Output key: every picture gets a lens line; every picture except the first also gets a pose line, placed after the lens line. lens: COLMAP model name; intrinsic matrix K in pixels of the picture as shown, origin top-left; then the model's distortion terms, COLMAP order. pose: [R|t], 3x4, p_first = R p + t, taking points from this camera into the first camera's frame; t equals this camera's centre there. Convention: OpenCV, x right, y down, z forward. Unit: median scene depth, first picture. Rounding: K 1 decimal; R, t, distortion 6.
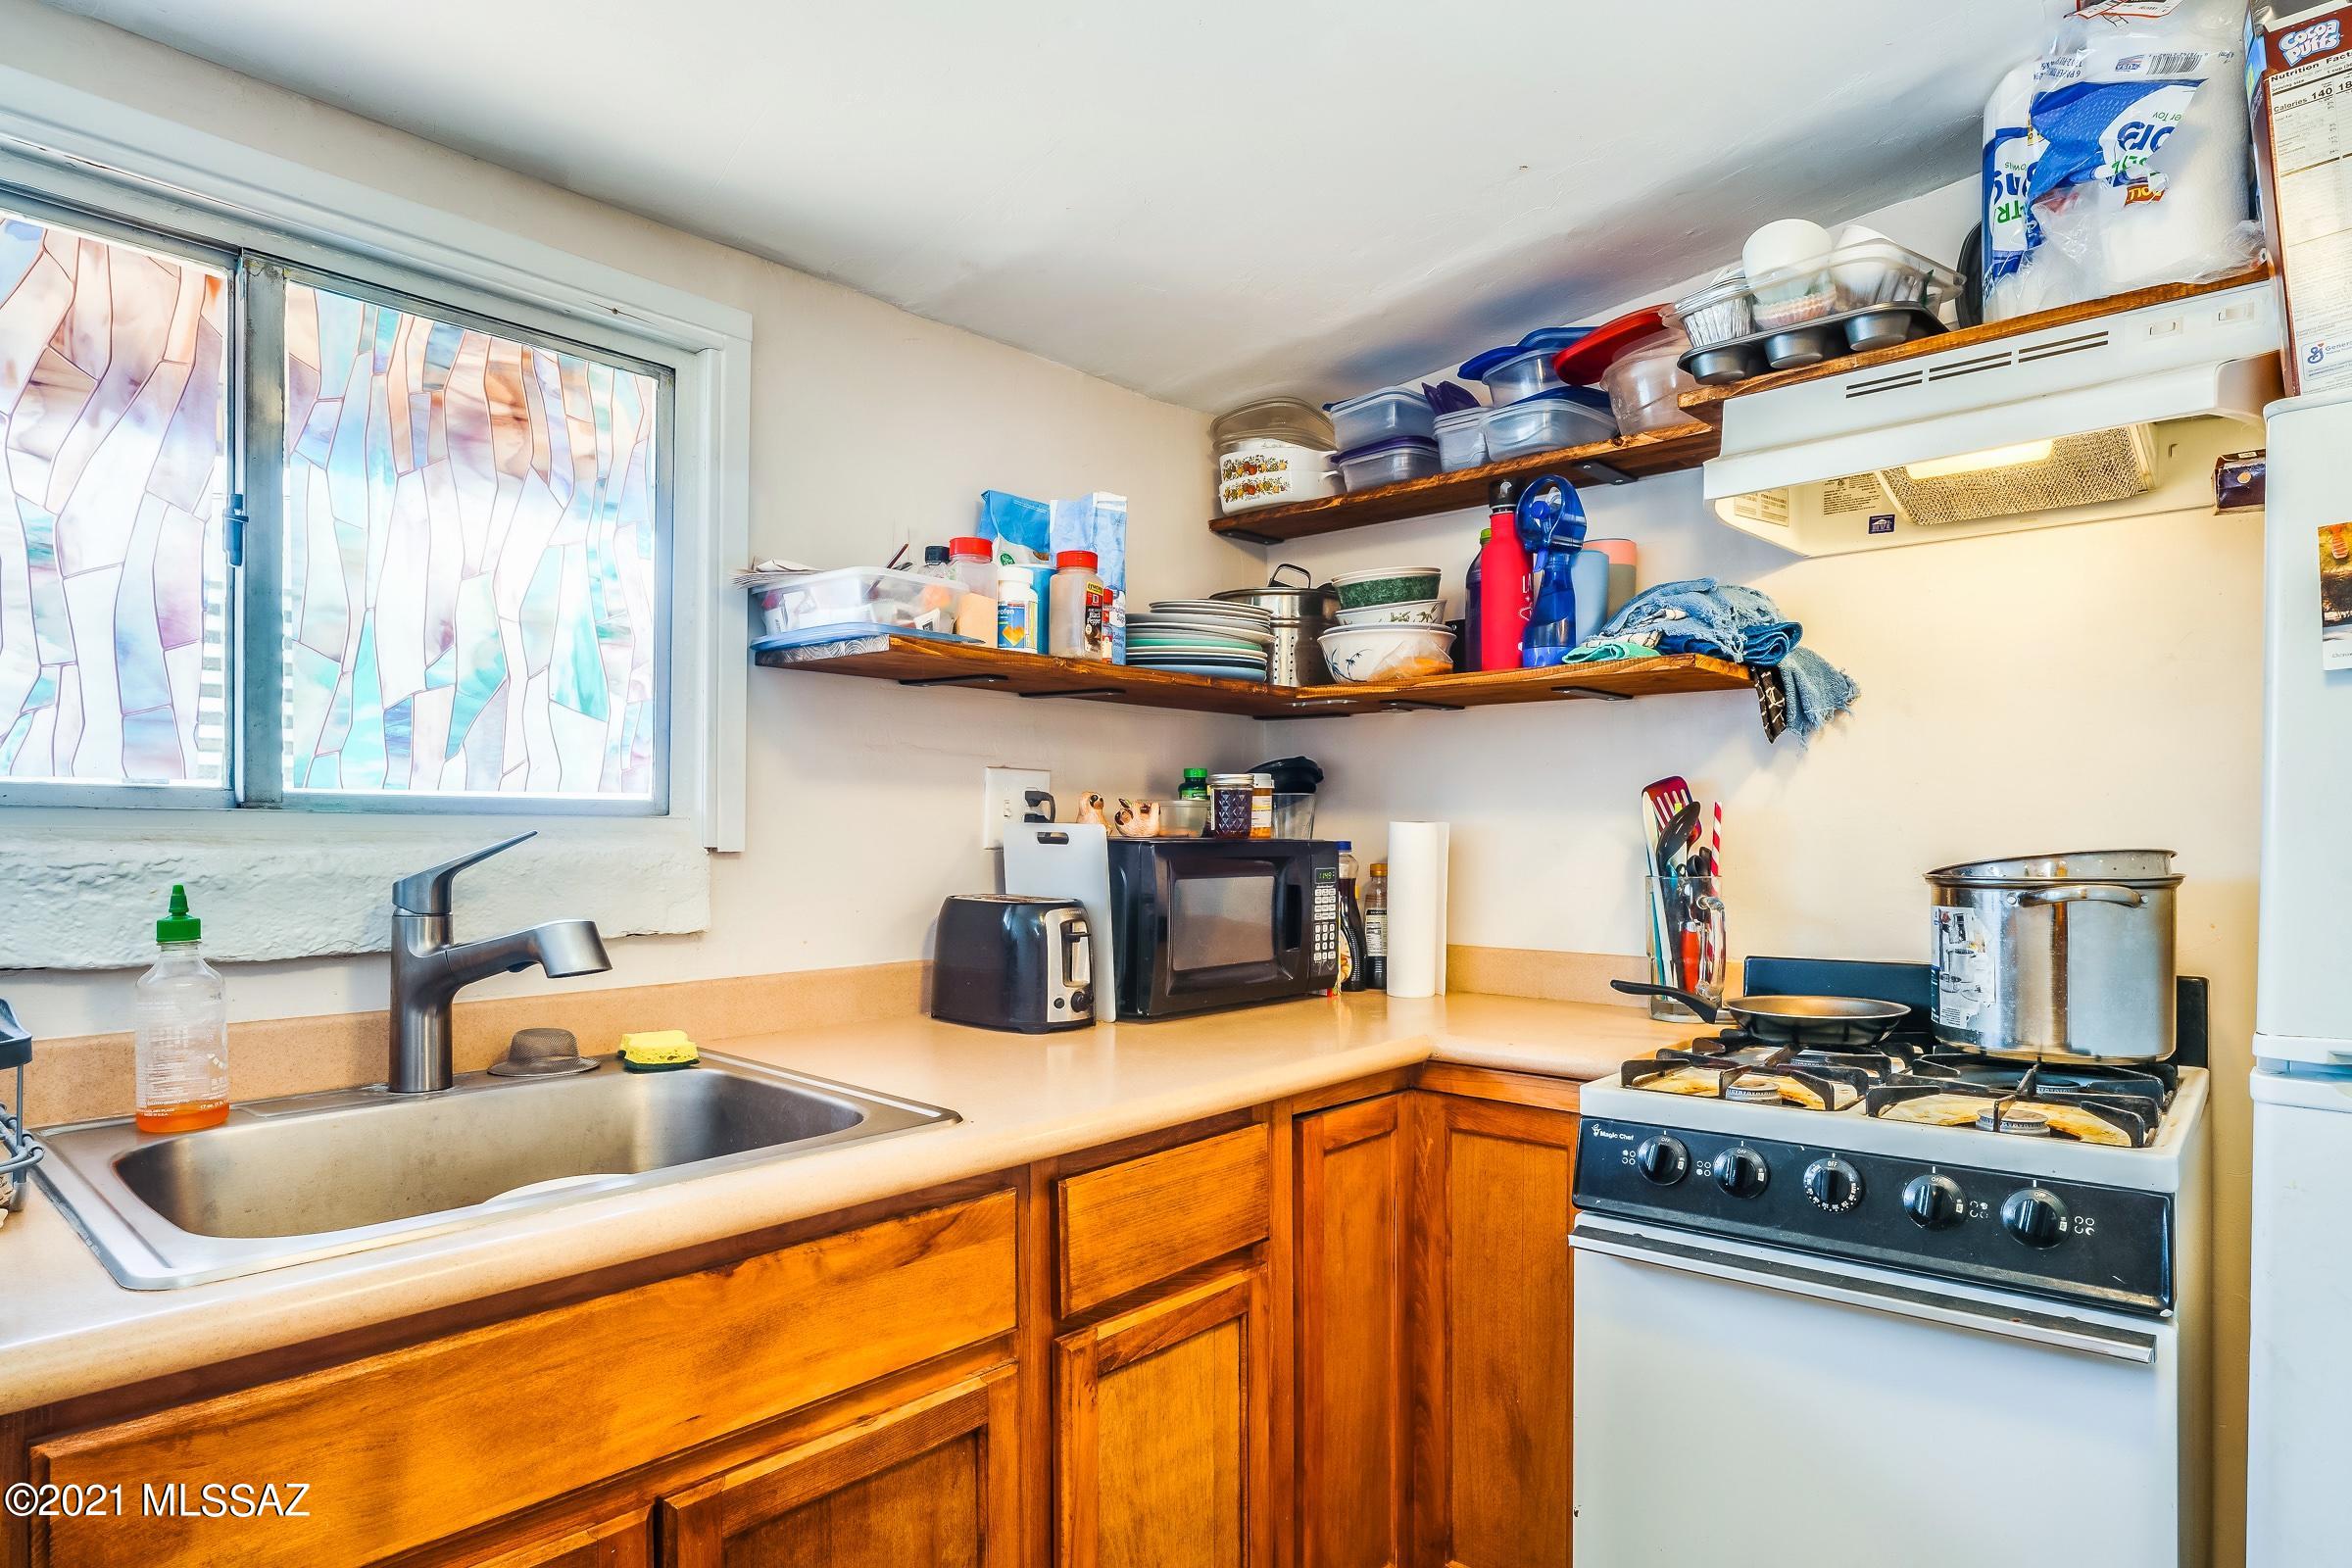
lens RADIAL K [[1347.4, 0, 1183.0], [0, 1347.4, 846.0], [0, 0, 1]] dist [-0.004319, 0.000944]
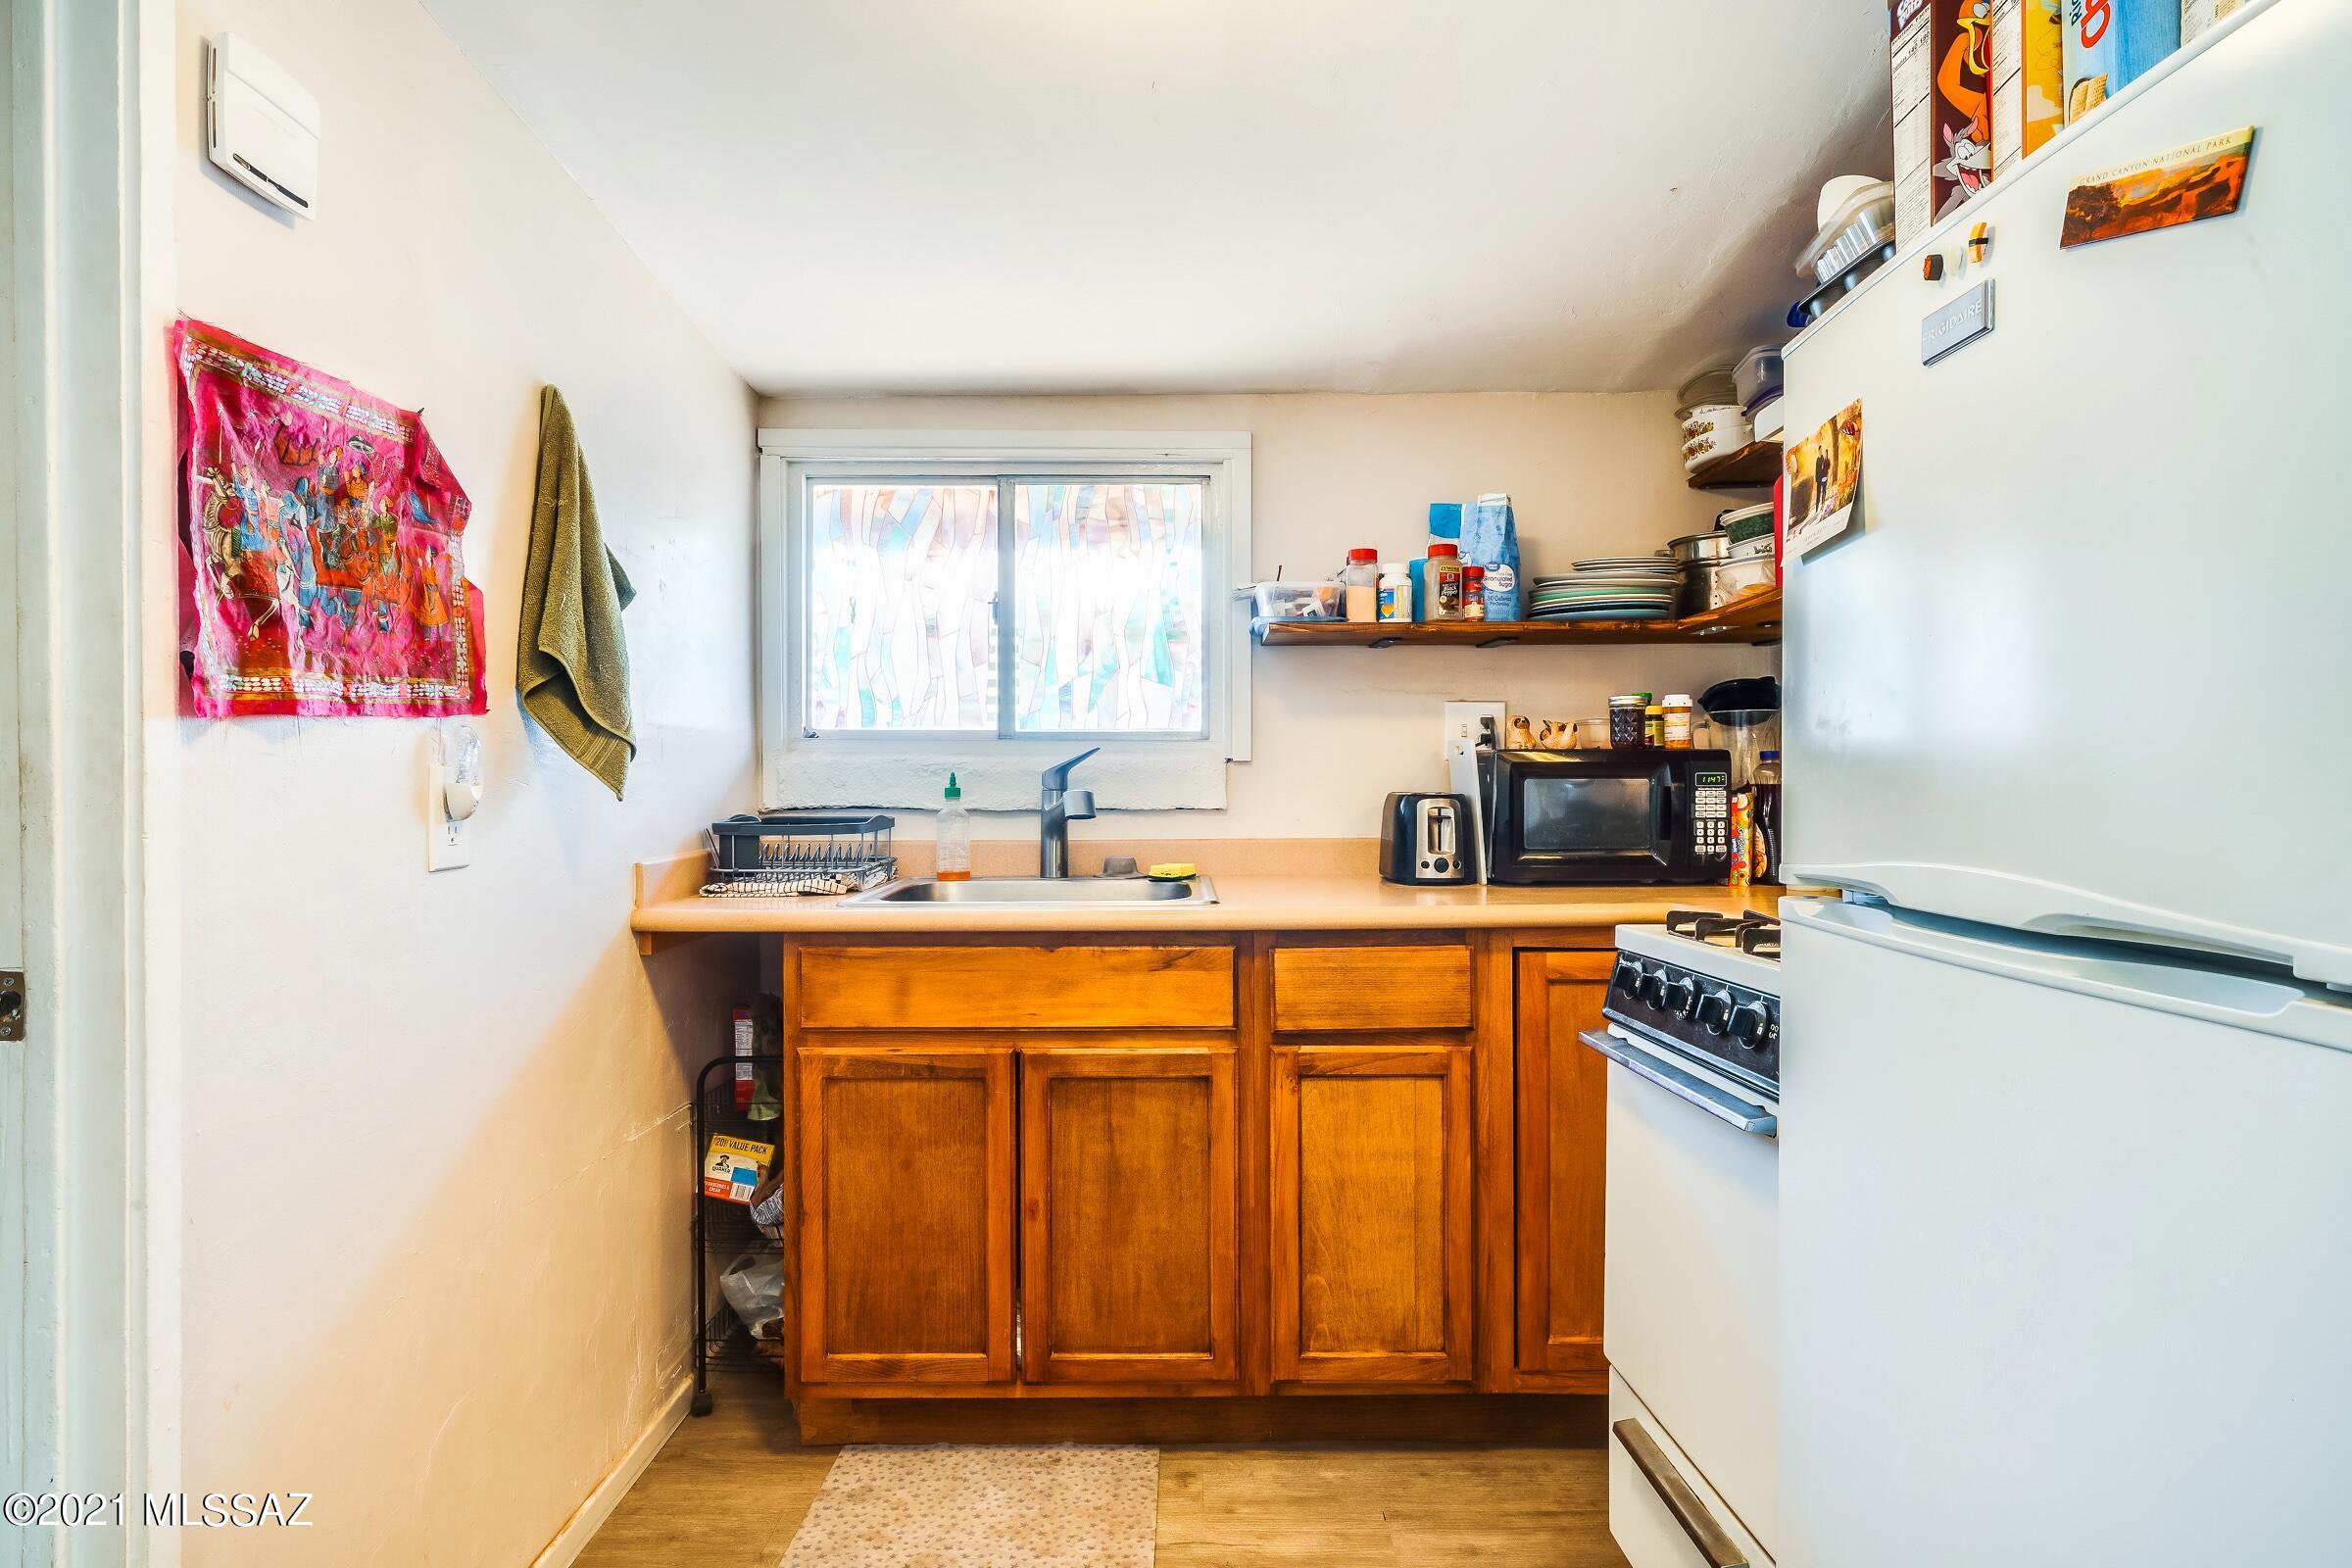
lens RADIAL K [[1331.8, 0, 1133.3], [0, 1331.8, 786.2], [0, 0, 1]] dist [-0.001438, 0.001633]
pose [[0.643429, -0.003991, -0.765495, 0.961386], [-0.004869, 0.999945, -0.009306, 0.059152], [0.765490, 0.009715, 0.643374, -0.169046]]
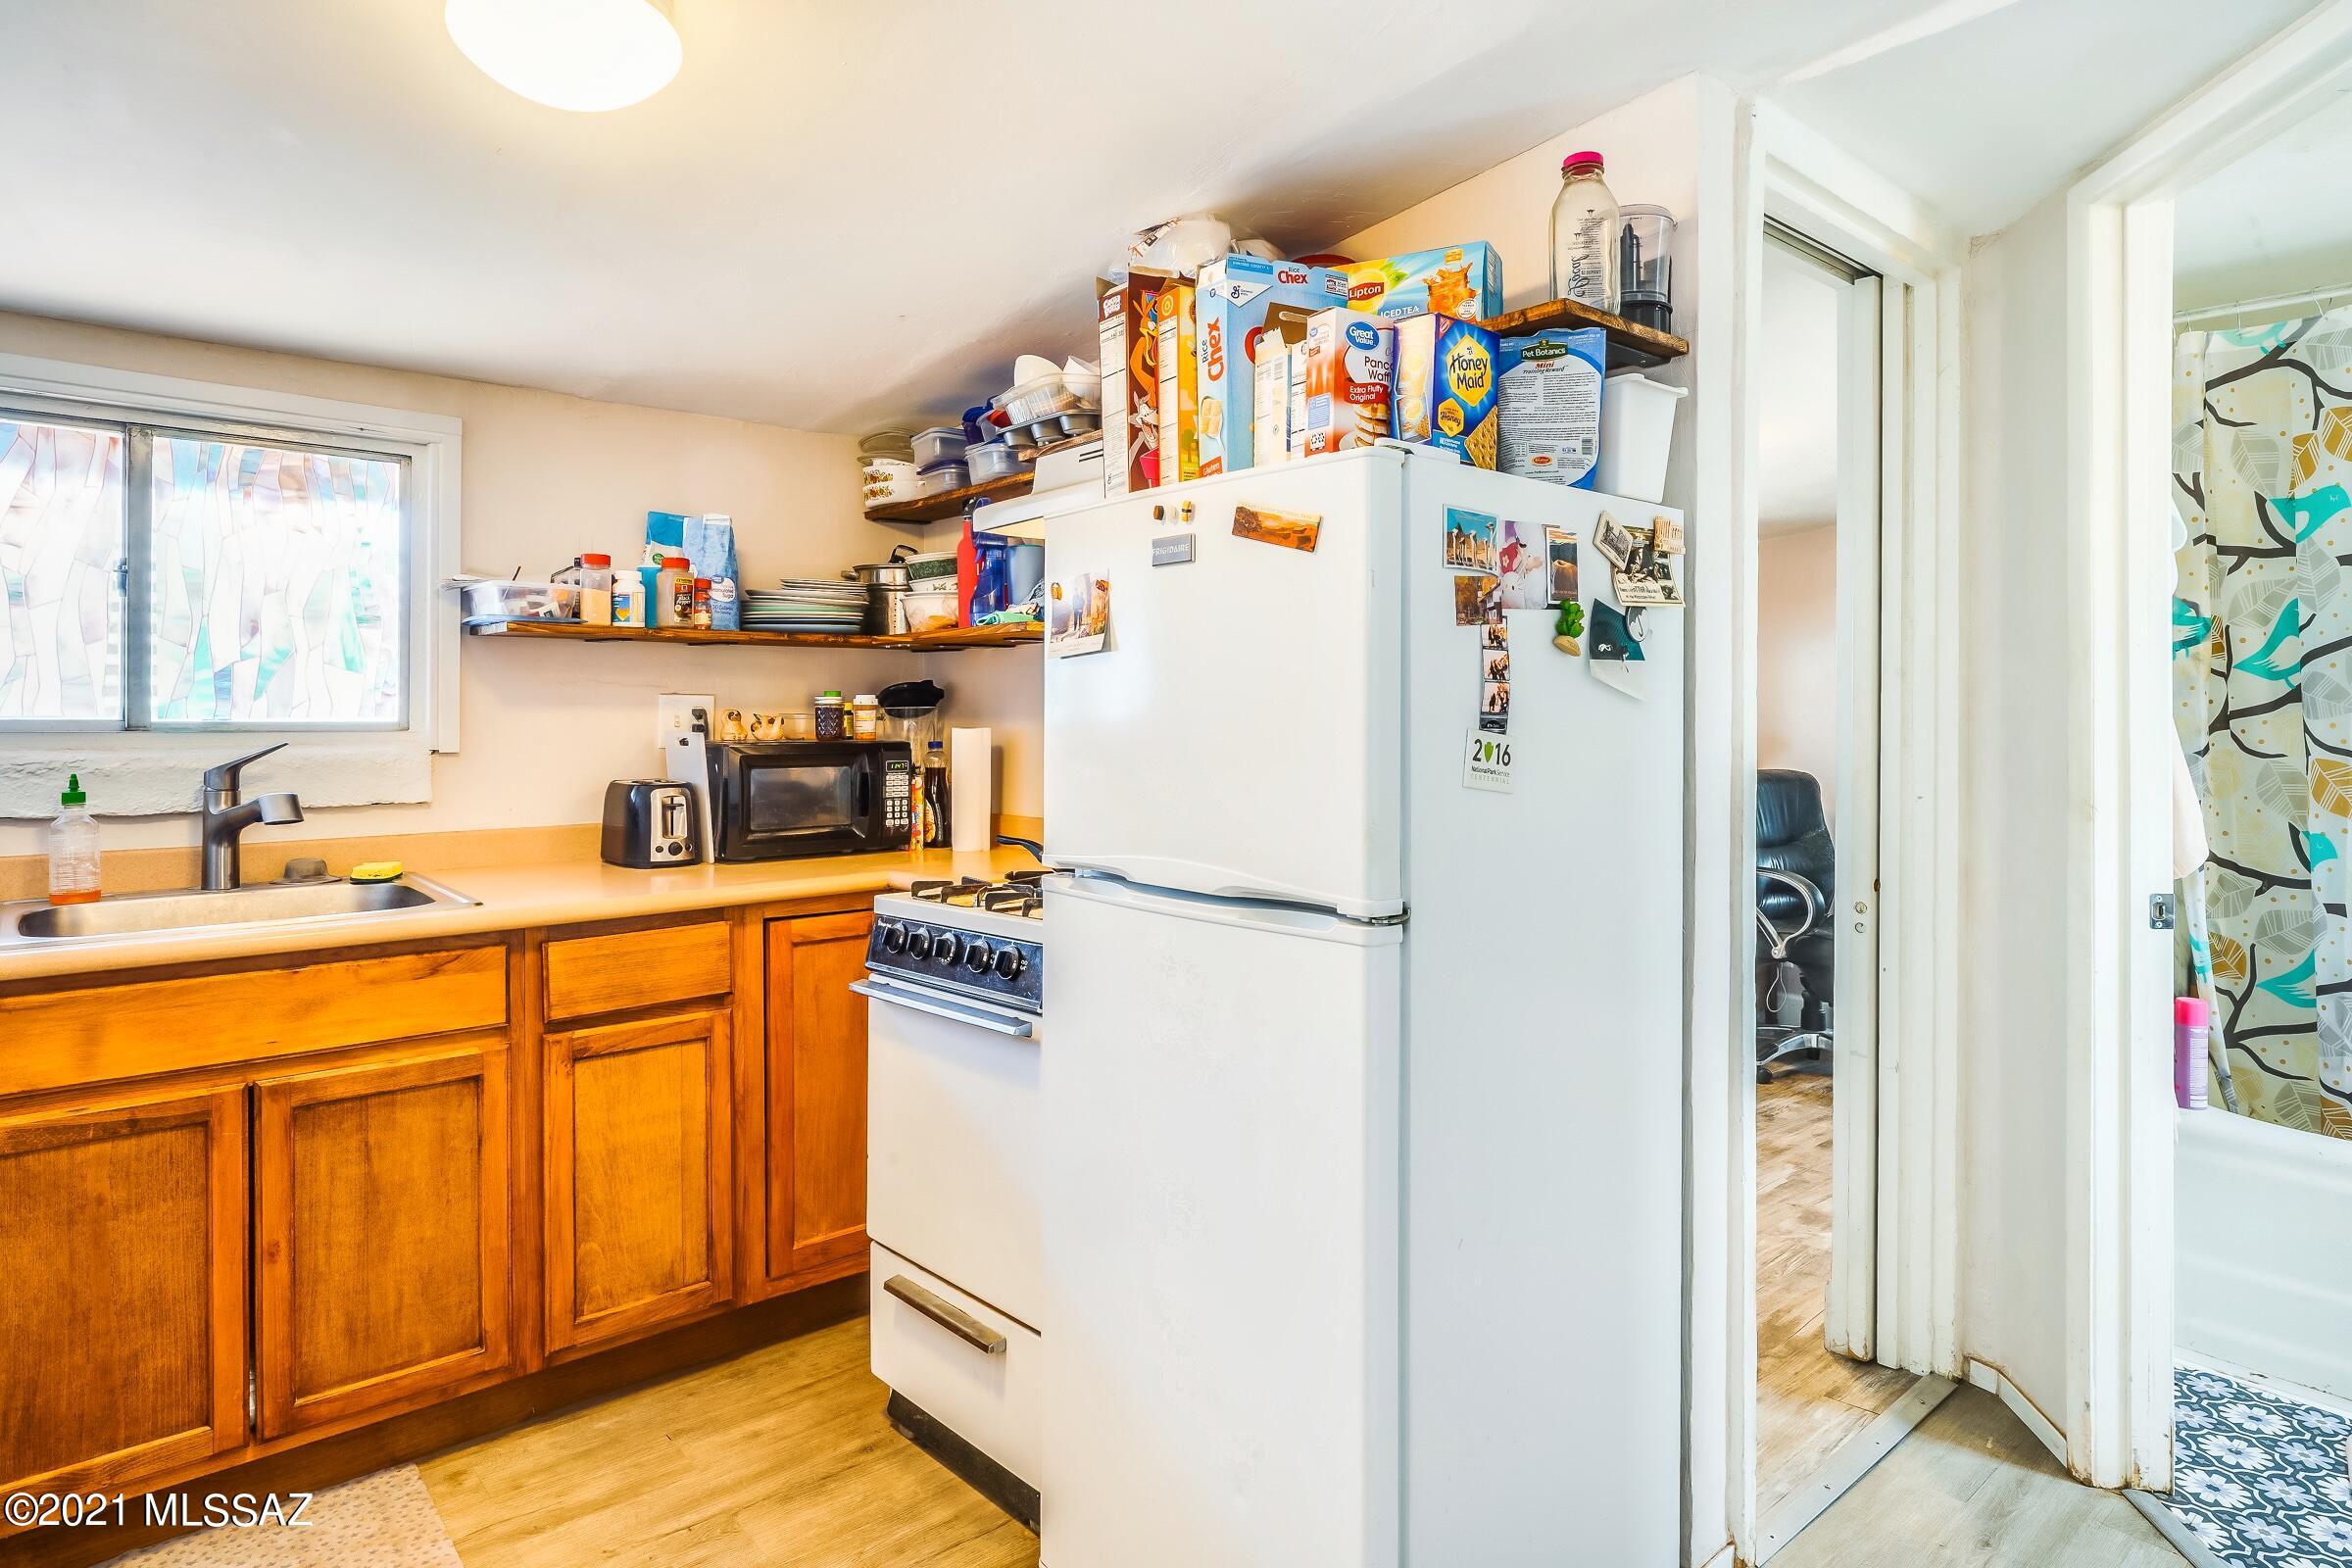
lens RADIAL K [[1381.6, 0, 1215.8], [0, 1381.6, 711.2], [0, 0, 1]] dist [-0.000045, 0.002093]
pose [[0.992720, -0.006382, -0.120275, 0.901142], [0.004617, 0.999878, -0.014953, -0.019021], [0.120355, 0.014289, 0.992628, -0.615179]]
